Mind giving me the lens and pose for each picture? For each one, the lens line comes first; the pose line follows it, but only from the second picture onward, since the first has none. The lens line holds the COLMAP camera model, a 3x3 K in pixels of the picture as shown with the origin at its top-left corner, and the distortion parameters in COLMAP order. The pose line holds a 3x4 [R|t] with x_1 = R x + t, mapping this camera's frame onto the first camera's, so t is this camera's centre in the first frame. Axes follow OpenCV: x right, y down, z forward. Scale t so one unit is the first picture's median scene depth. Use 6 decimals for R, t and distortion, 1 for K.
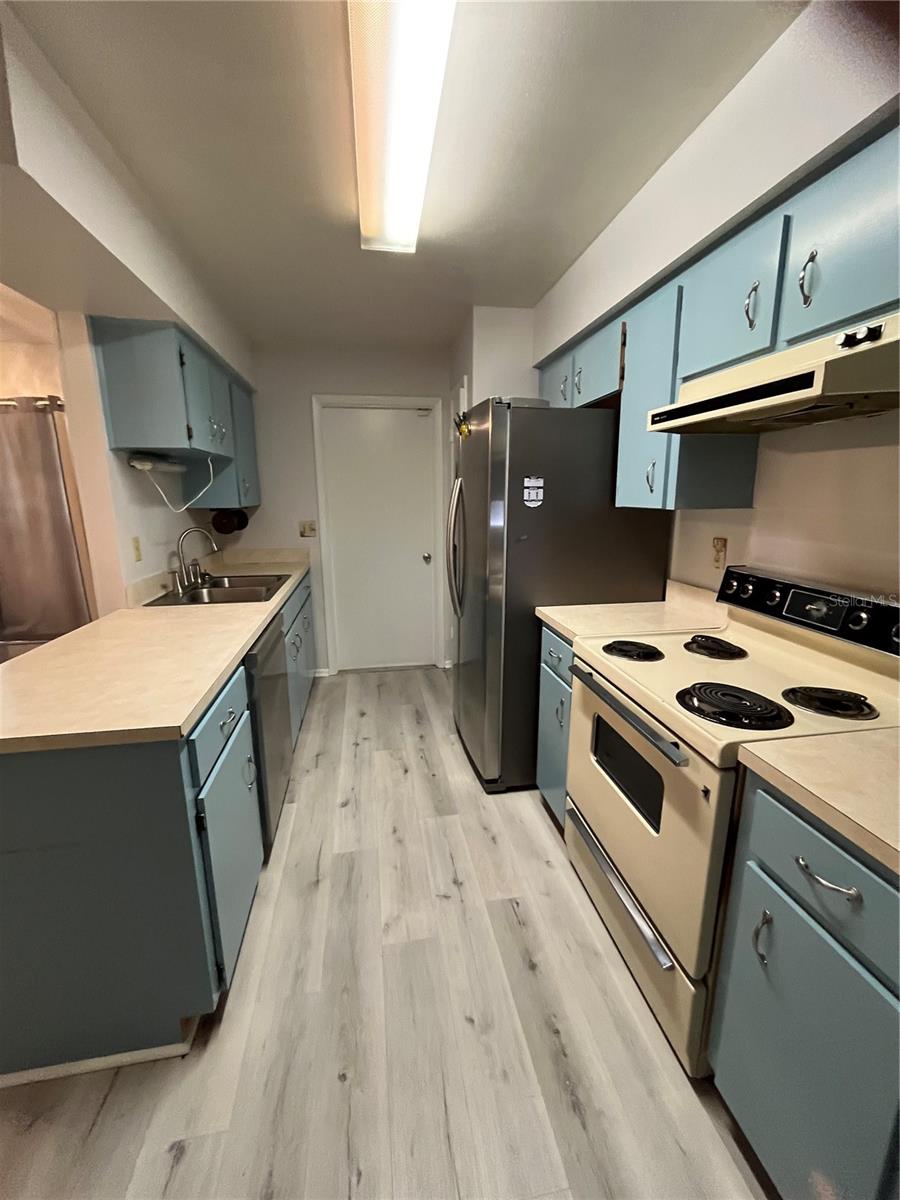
lens RADIAL K [[491.8, 0, 450.9], [0, 491.8, 598.8], [0, 0, 1]] dist [-0.002374, 0.000901]
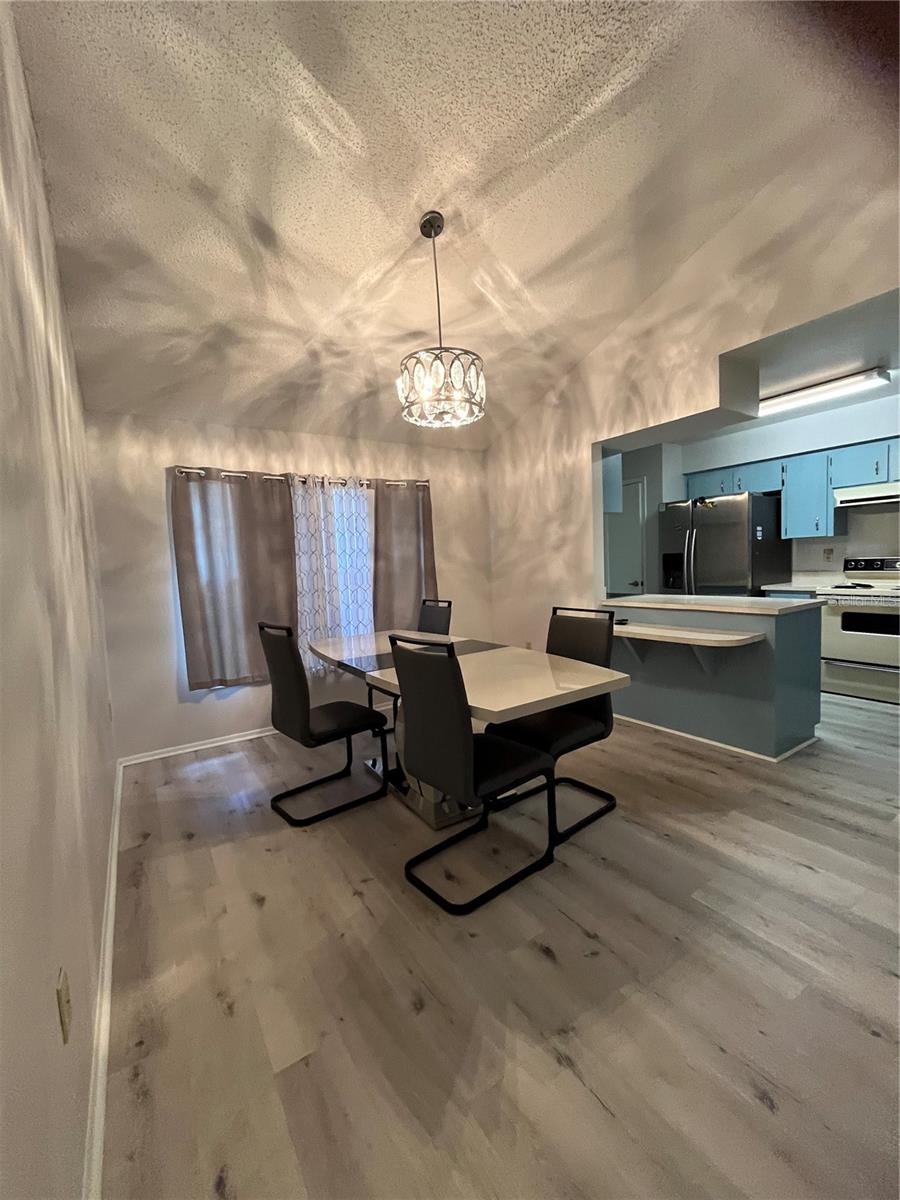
lens RADIAL K [[491.8, 0, 453.0], [0, 491.8, 598.9], [0, 0, 1]] dist [-0.002374, 0.000901]
pose [[0.917536, -0.067143, 0.391944, -1.972798], [0.118950, 0.986854, -0.109404, 0.152587], [-0.379446, 0.147003, 0.913461, -0.445089]]
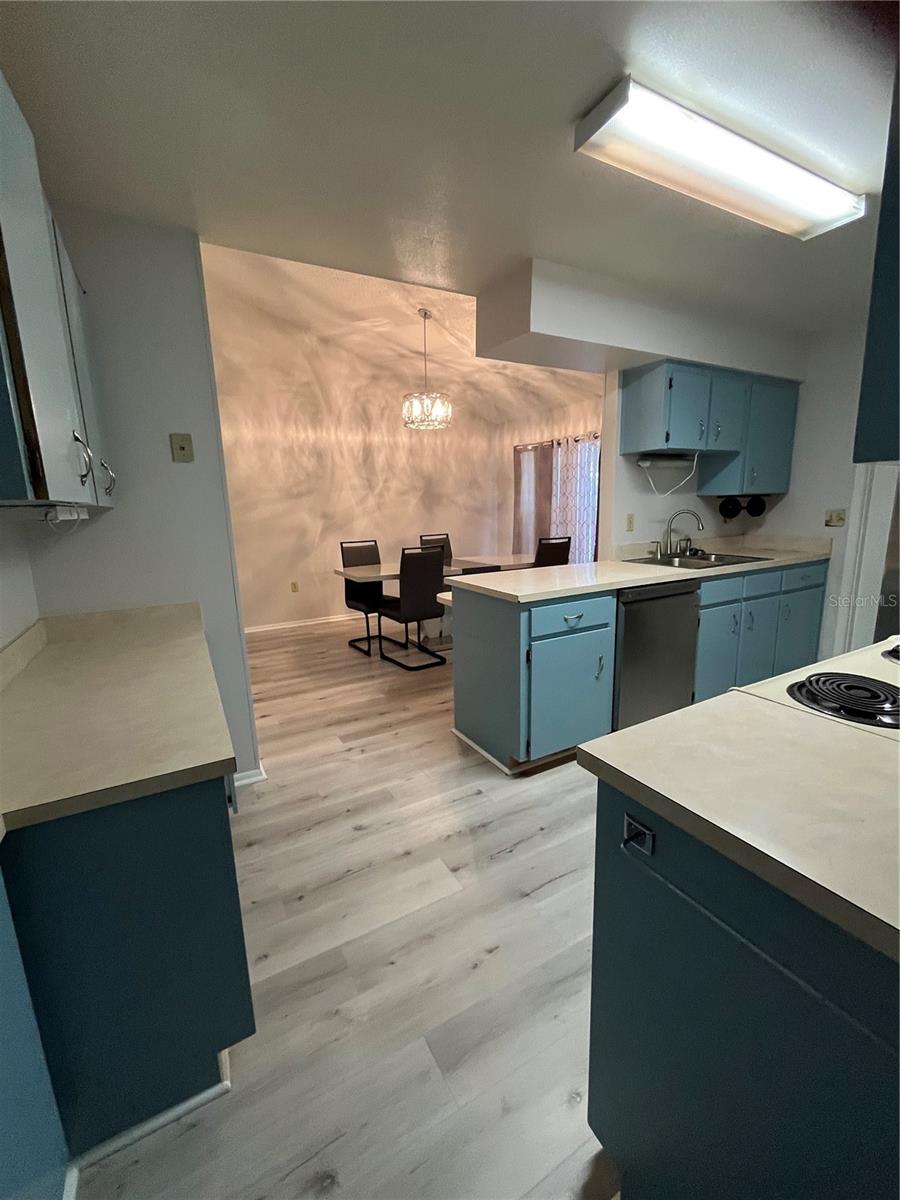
lens RADIAL K [[491.8, 0, 445.8], [0, 491.8, 597.3], [0, 0, 1]] dist [-0.002374, 0.000901]
pose [[0.330843, 0.173602, -0.927580, 0.627253], [-0.175010, 0.977170, 0.120462, 0.038974], [0.927316, 0.122482, 0.353672, 0.009318]]
